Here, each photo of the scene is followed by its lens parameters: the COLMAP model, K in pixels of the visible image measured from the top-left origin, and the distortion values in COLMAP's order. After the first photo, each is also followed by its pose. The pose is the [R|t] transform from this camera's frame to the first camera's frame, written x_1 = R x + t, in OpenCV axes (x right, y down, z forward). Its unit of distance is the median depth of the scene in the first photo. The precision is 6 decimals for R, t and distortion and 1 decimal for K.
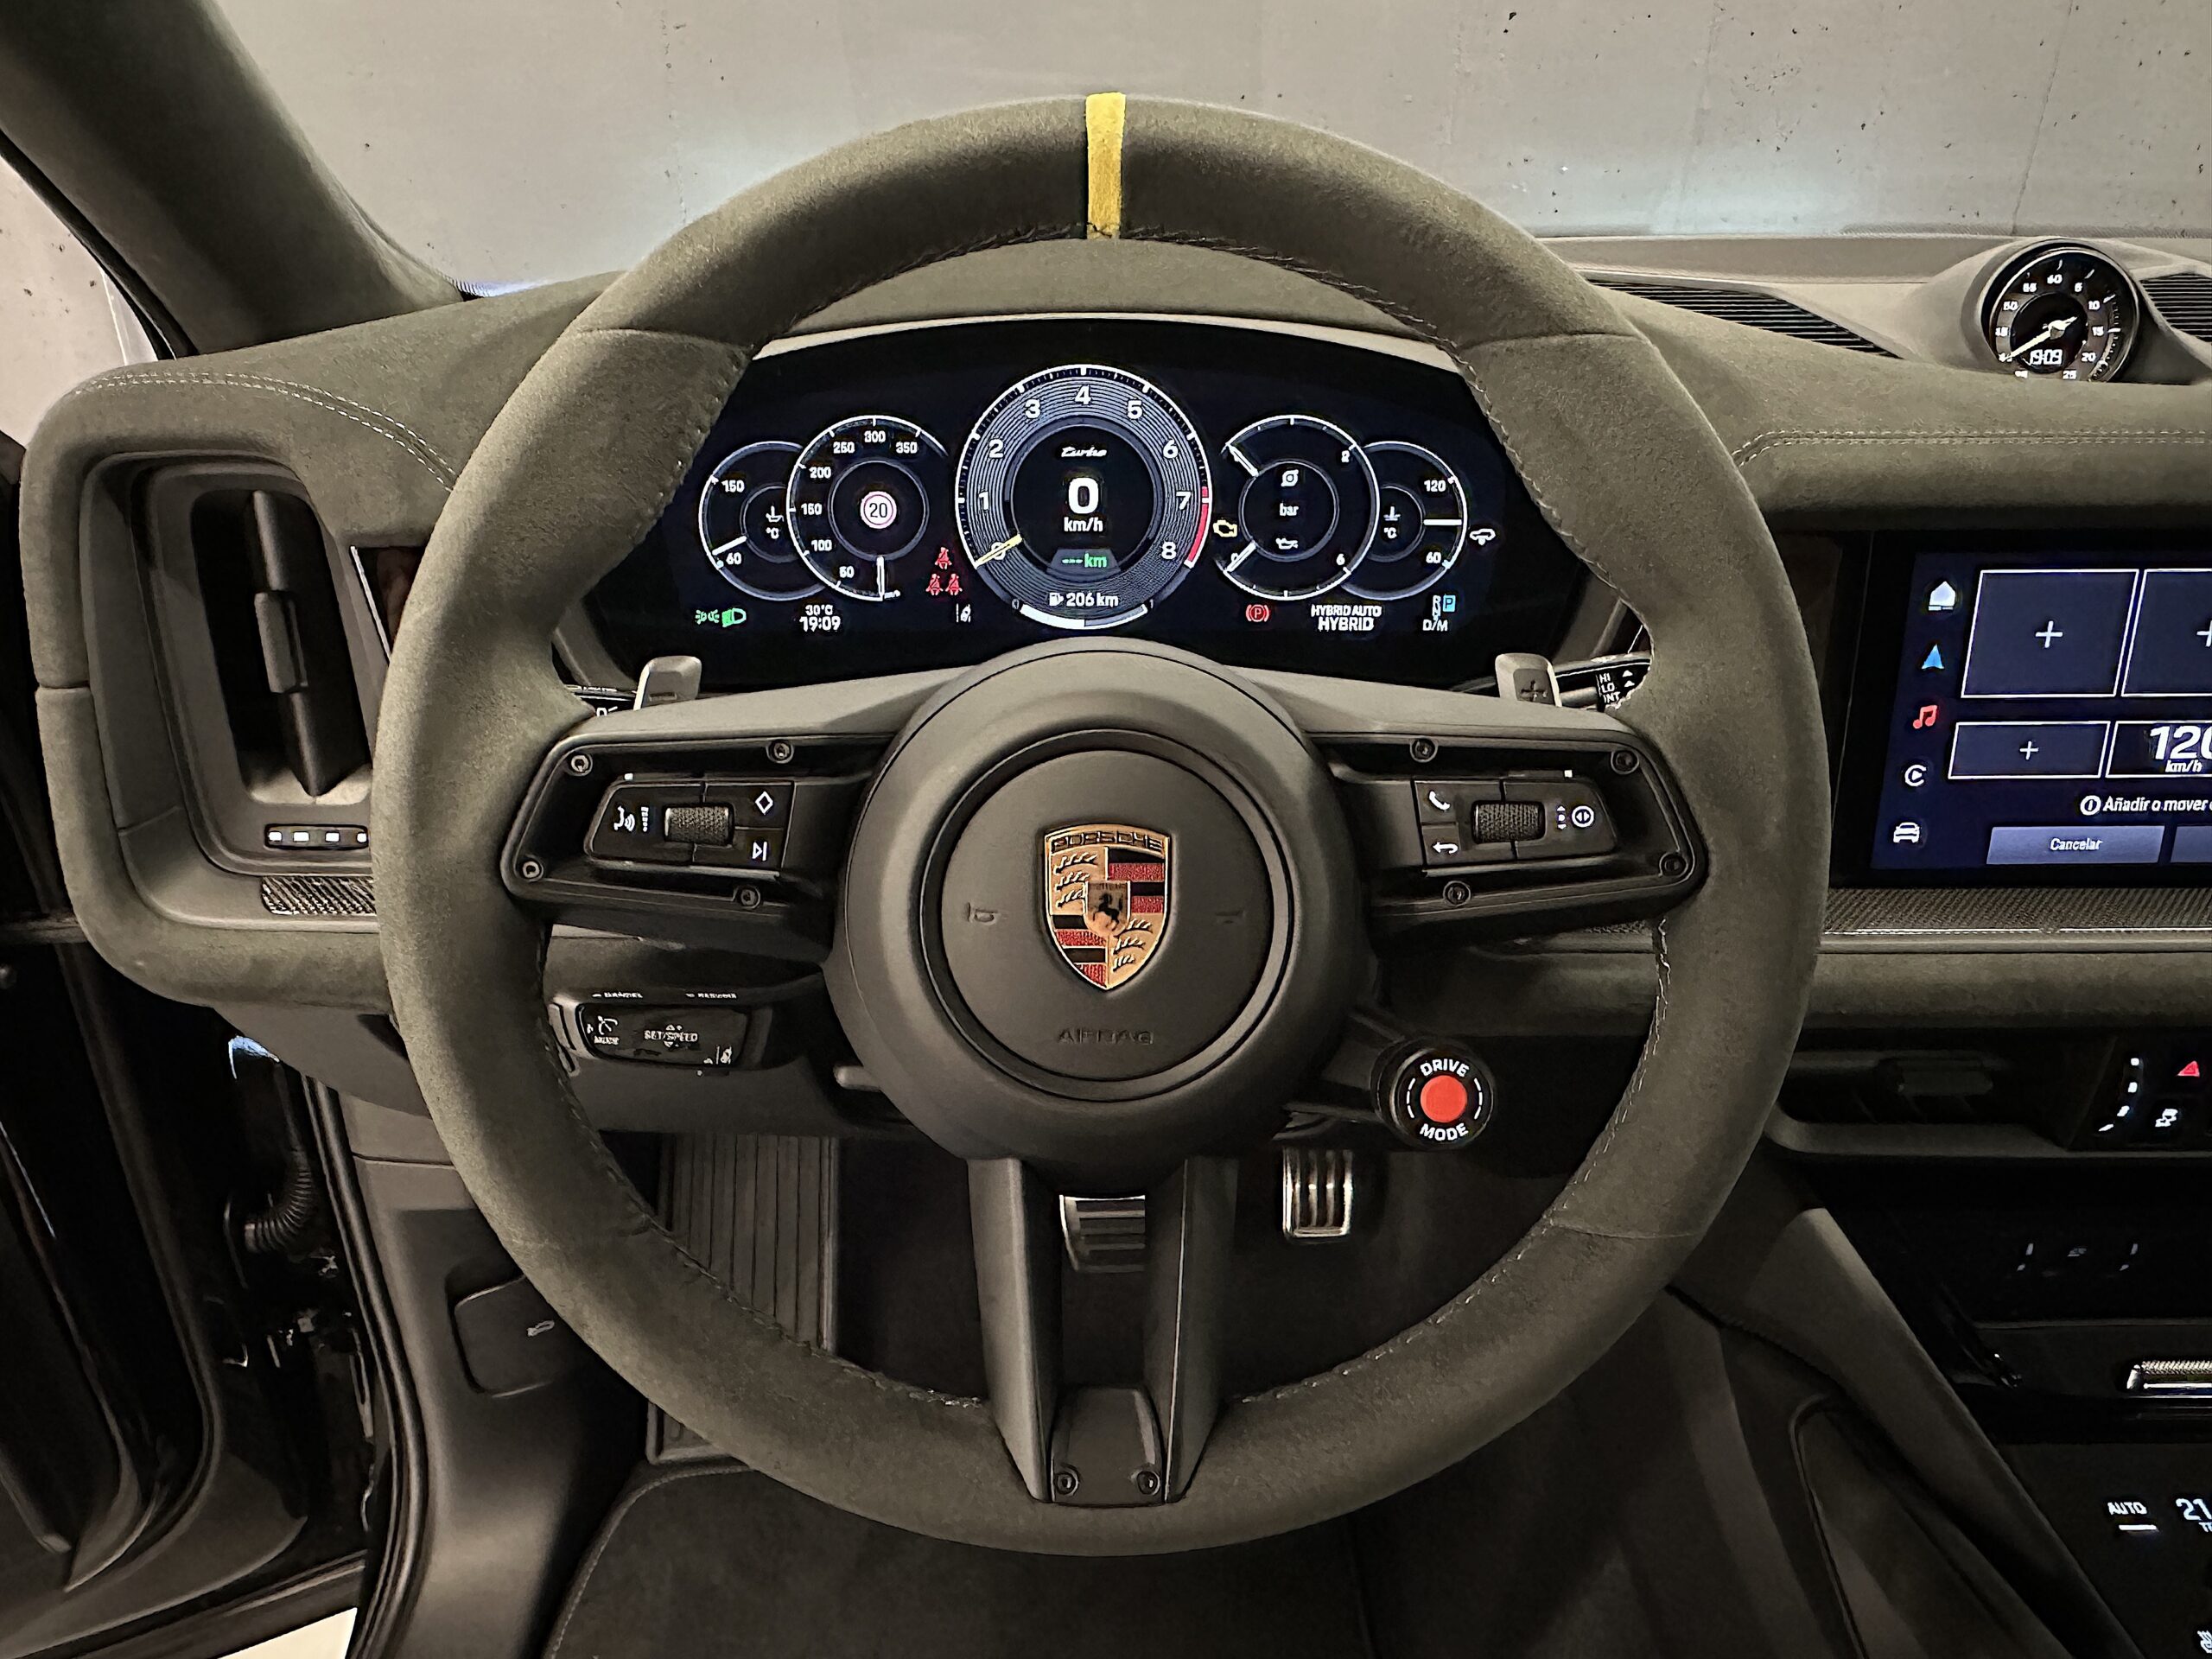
lens RADIAL K [[1532.1, 0, 1081.1], [0, 1532.1, 896.1], [0, 0, 1]] dist [-0.001375, 0.020756]
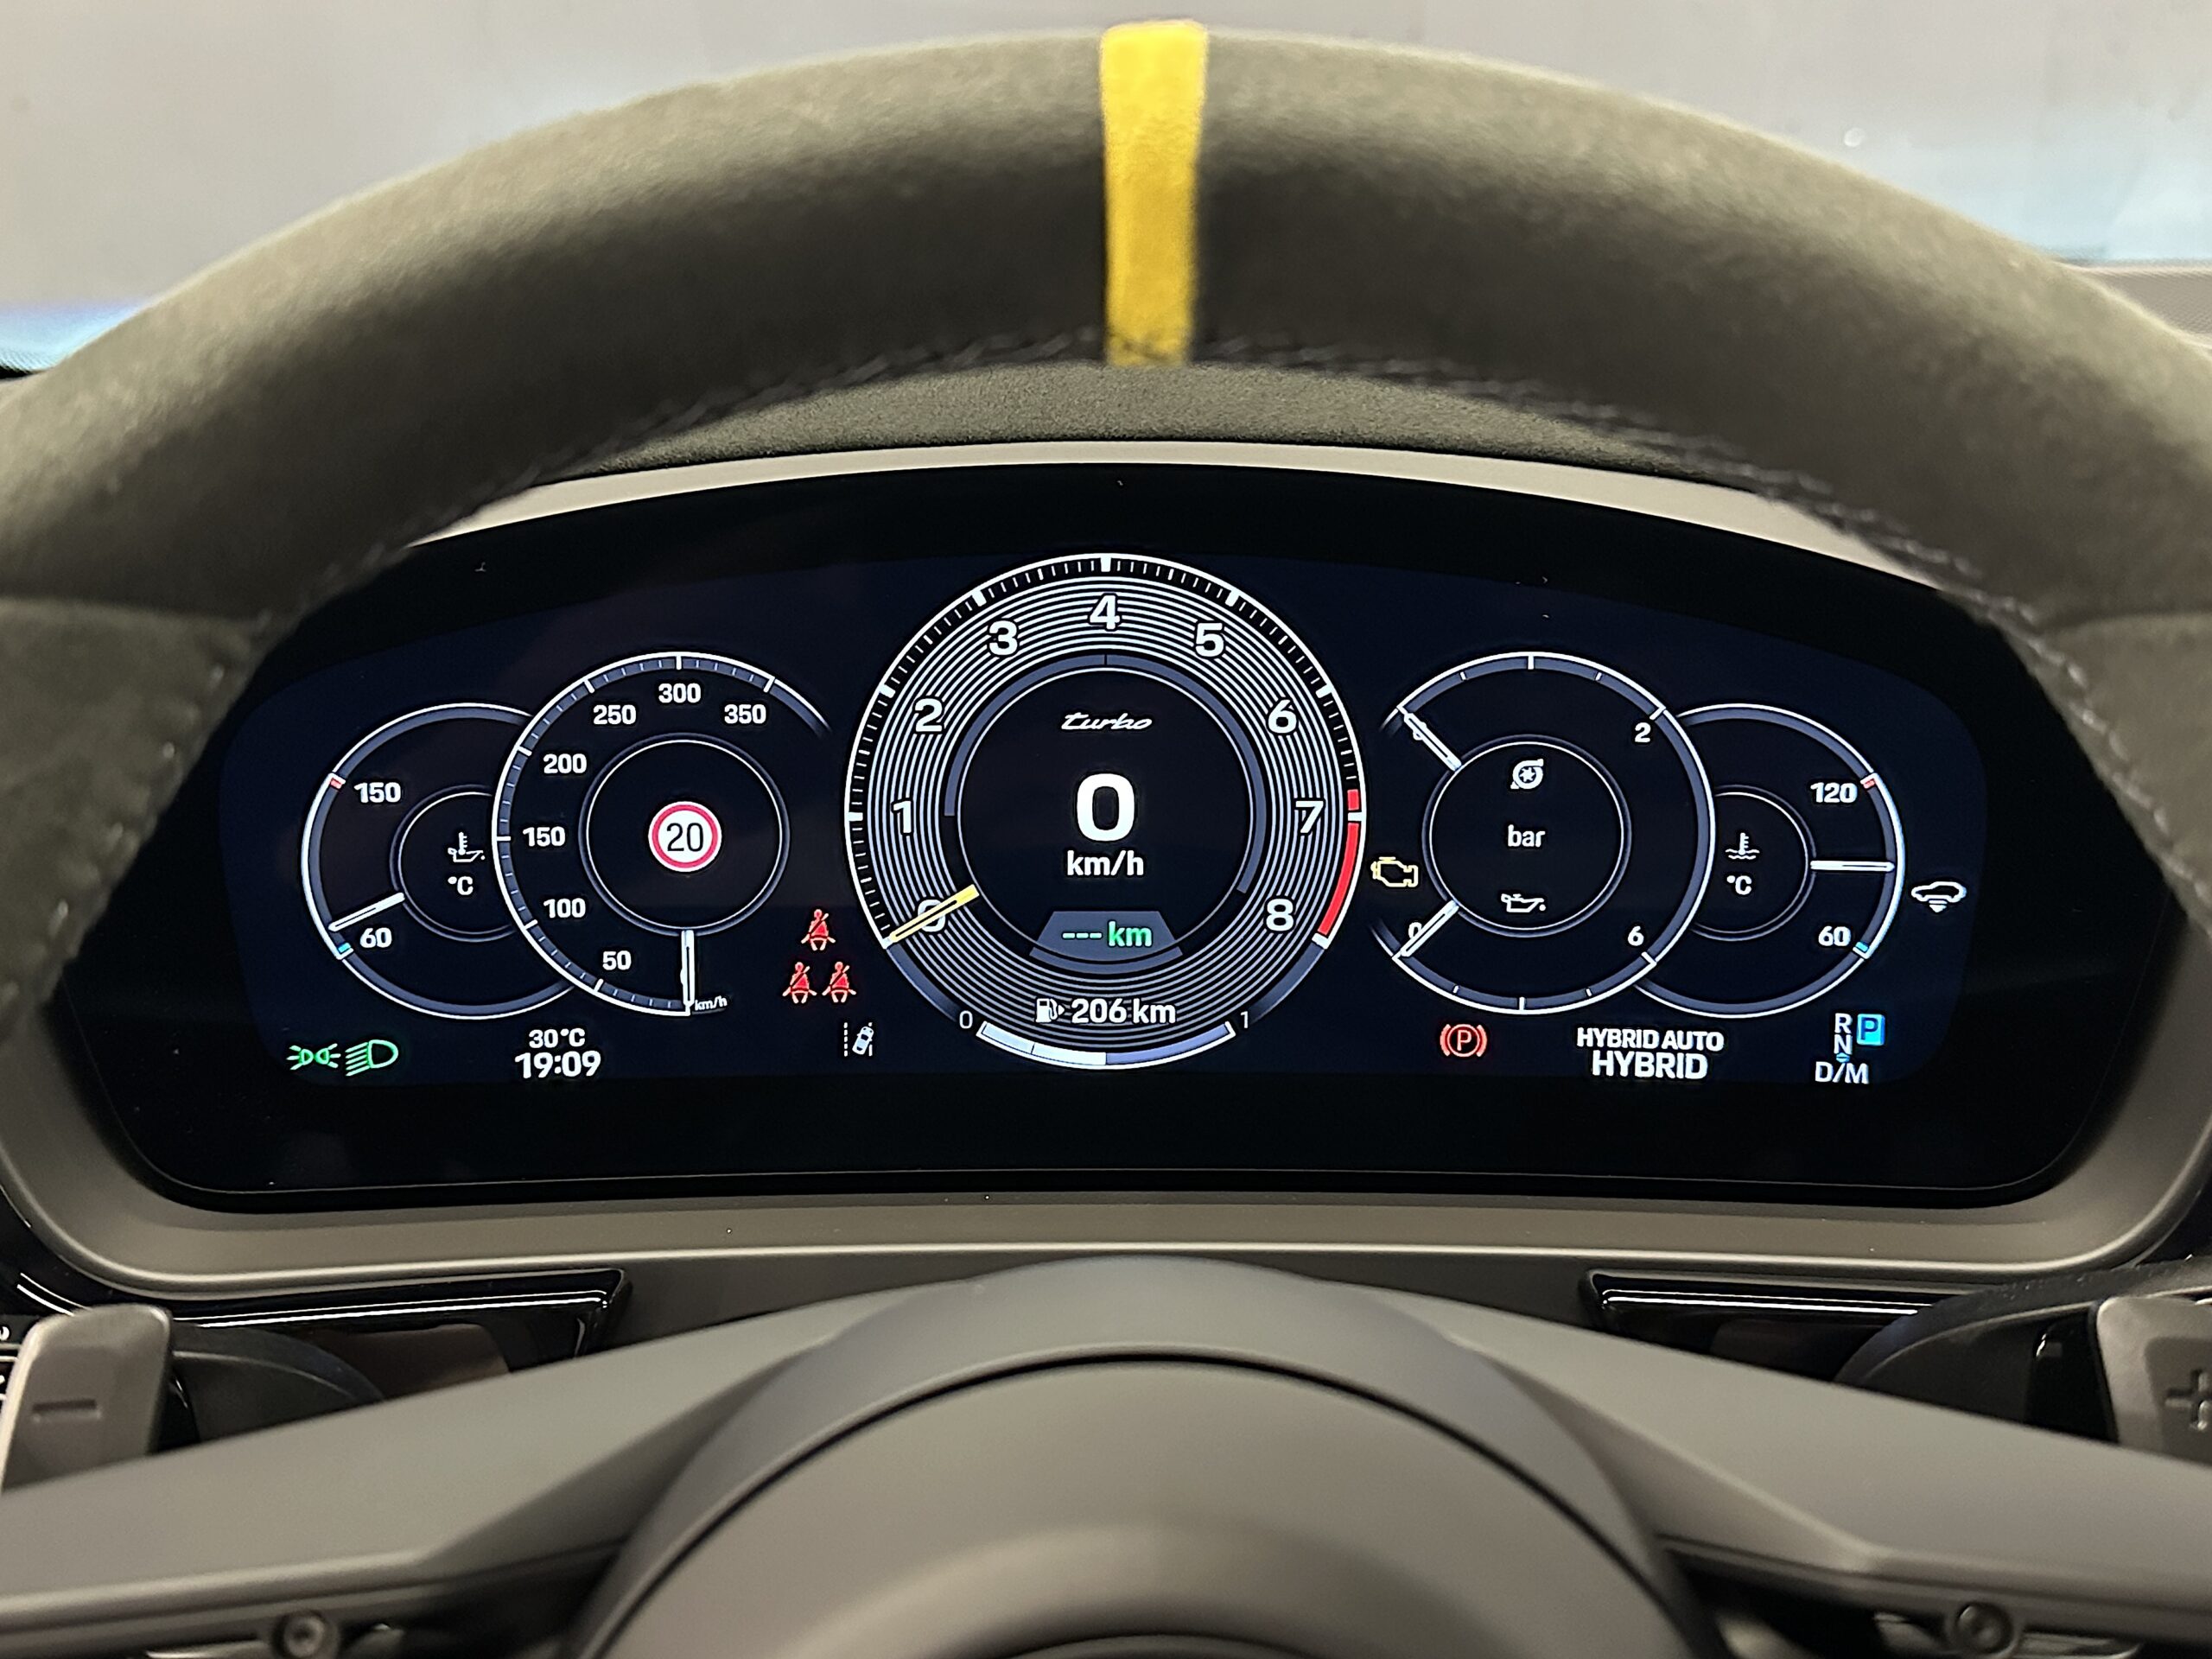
lens RADIAL K [[2283.6, 0, 1106.0], [0, 2283.6, 829.5], [0, 0, 1]] dist [0.133021, -0.004666]
pose [[0.999991, 0.002417, -0.003594, 0.004412], [-0.002934, 0.988430, -0.151653, -0.145315], [0.003186, 0.151662, 0.988427, 0.280654]]
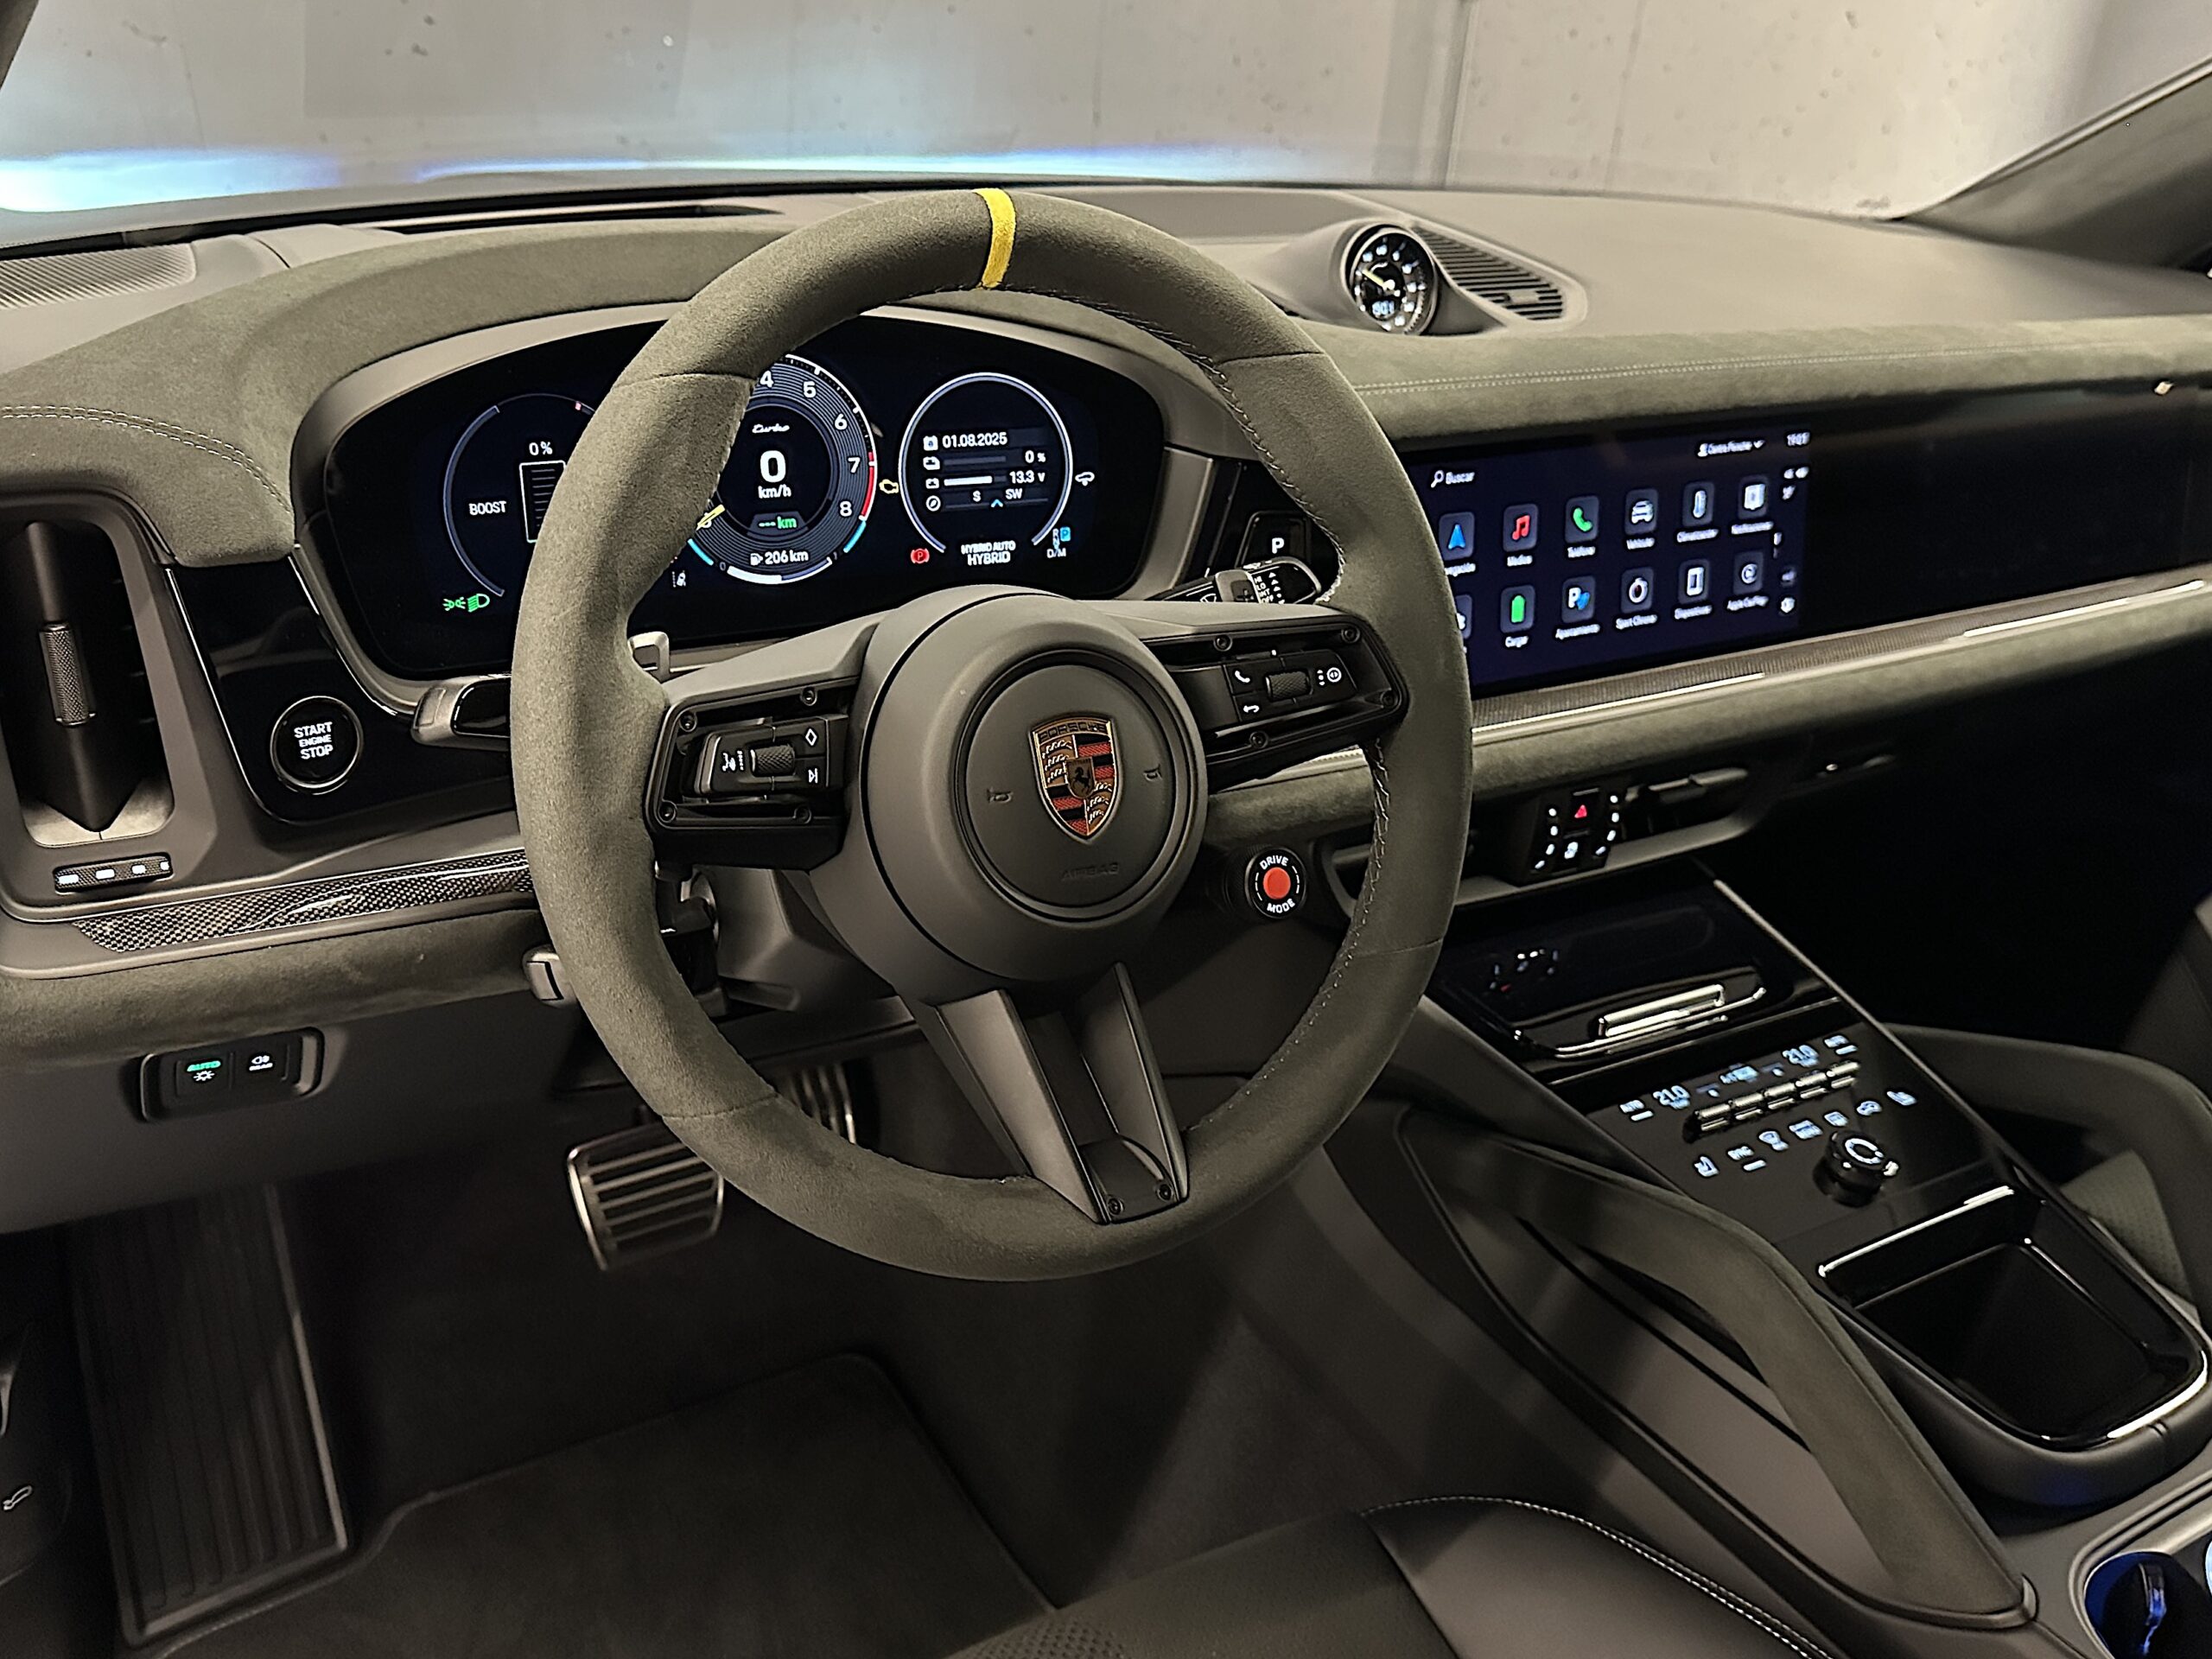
lens RADIAL K [[1906.4, 0, 1028.1], [0, 1906.4, 788.8], [0, 0, 1]] dist [0.231548, -0.670159]
pose [[0.869020, -0.146309, 0.472650, -0.548485], [0.167433, 0.985880, -0.002664, 0.008325], [-0.465586, 0.081452, 0.881246, -0.322404]]
